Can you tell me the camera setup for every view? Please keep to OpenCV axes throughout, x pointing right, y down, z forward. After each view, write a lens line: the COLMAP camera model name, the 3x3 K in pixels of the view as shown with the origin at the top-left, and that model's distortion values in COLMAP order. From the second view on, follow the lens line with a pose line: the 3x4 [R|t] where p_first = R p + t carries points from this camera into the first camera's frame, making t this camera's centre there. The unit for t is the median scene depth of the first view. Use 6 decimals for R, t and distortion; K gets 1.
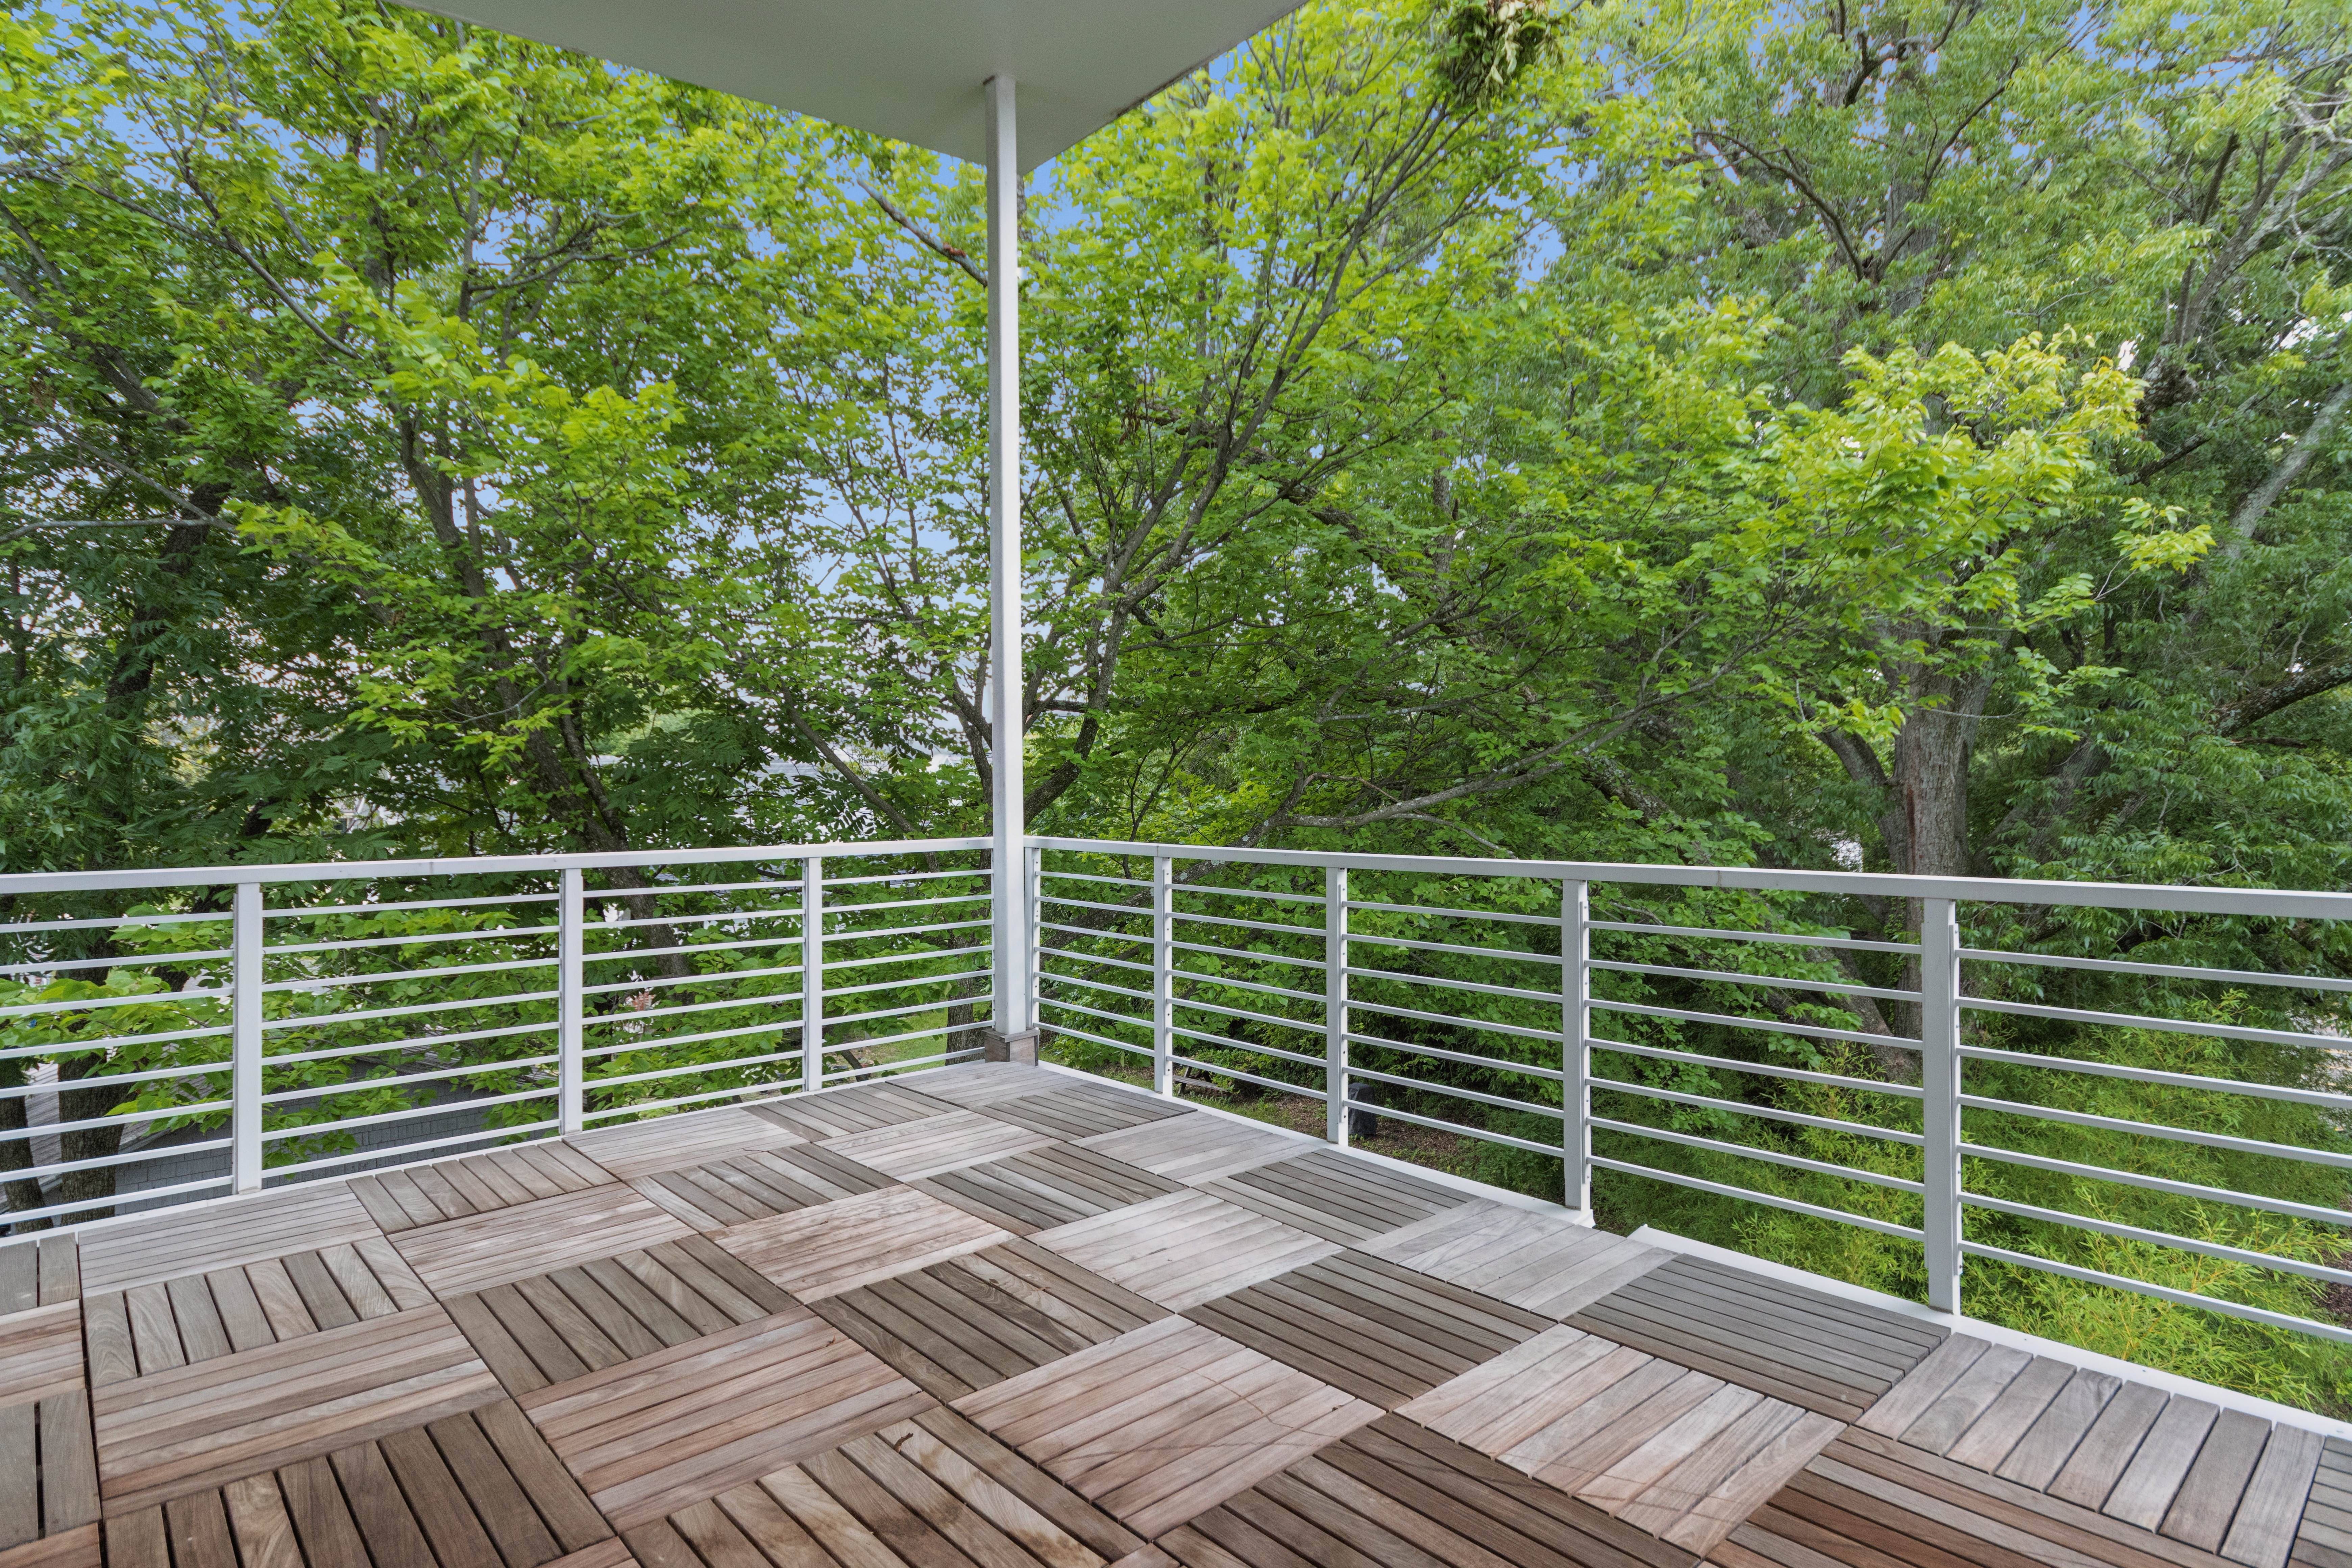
lens RADIAL K [[1251.6, 0, 1177.4], [0, 1251.6, 771.6], [0, 0, 1]] dist [0.016981, 0.000613]
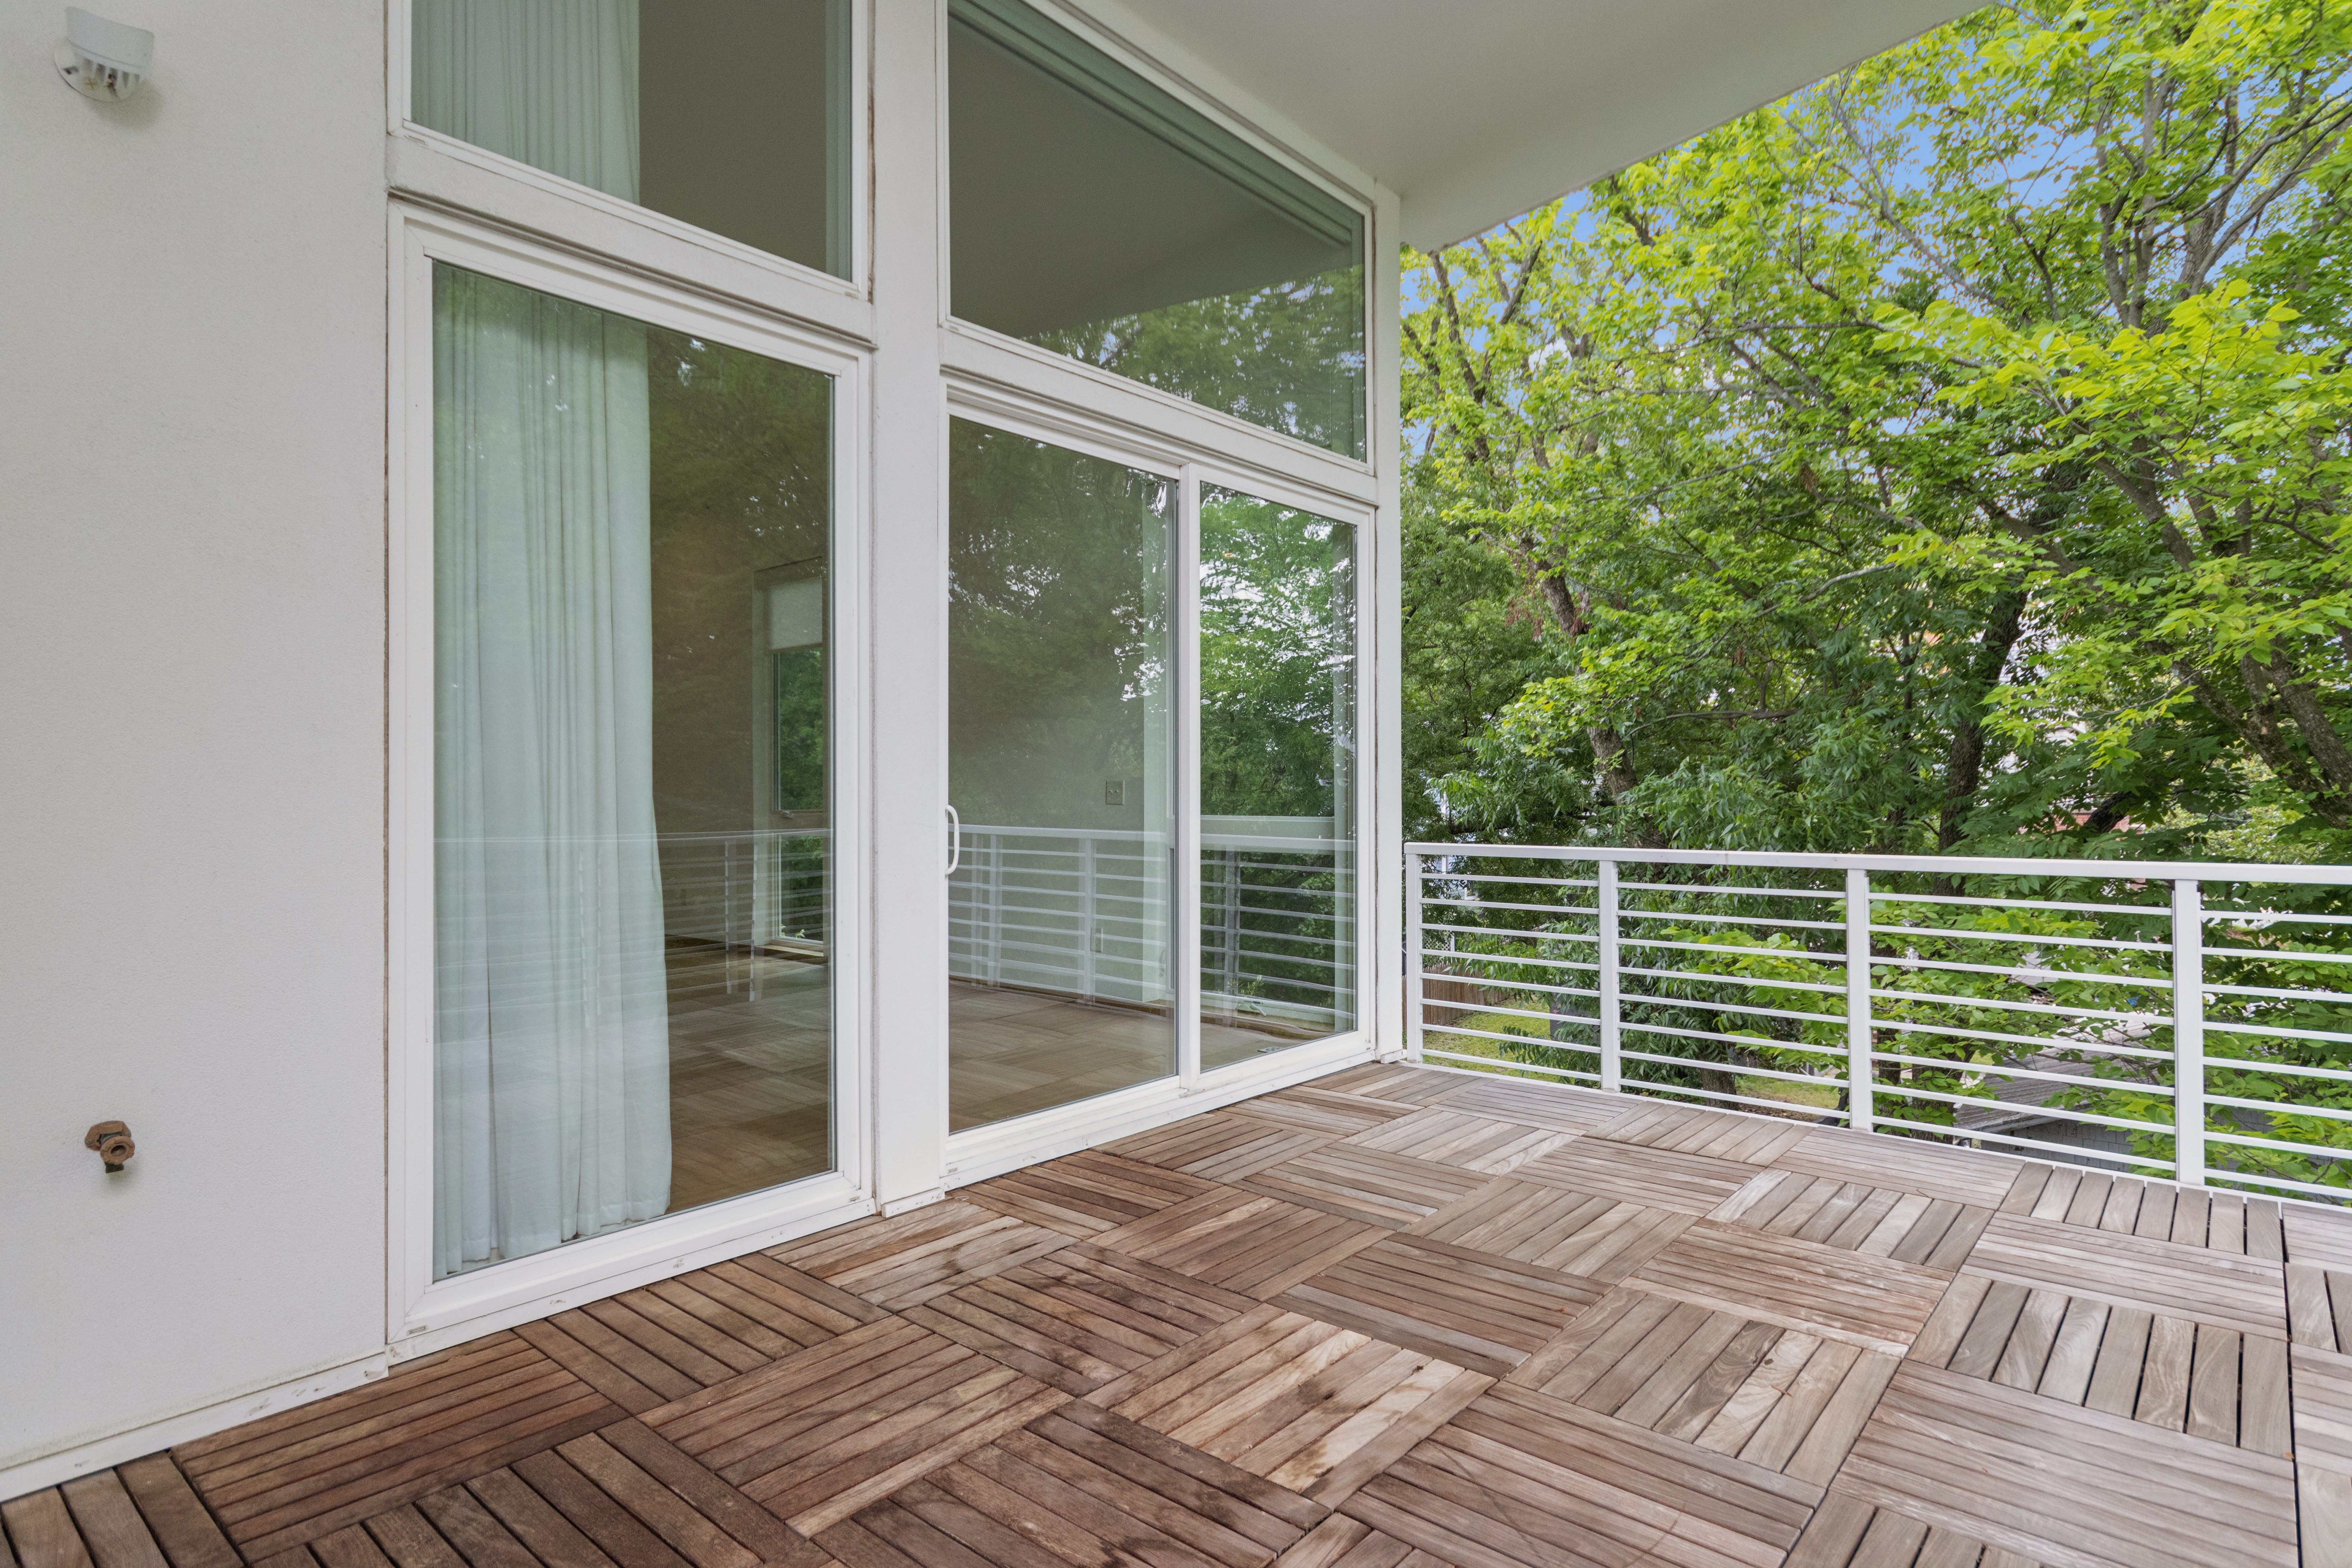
lens RADIAL K [[1251.6, 0, 1178.9], [0, 1251.6, 793.7], [0, 0, 1]] dist [0.016981, 0.000613]
pose [[0.125186, 0.008023, -0.992101, 0.578759], [0.017831, 0.999788, 0.010335, -0.003742], [0.991973, -0.018984, 0.125017, 0.428340]]
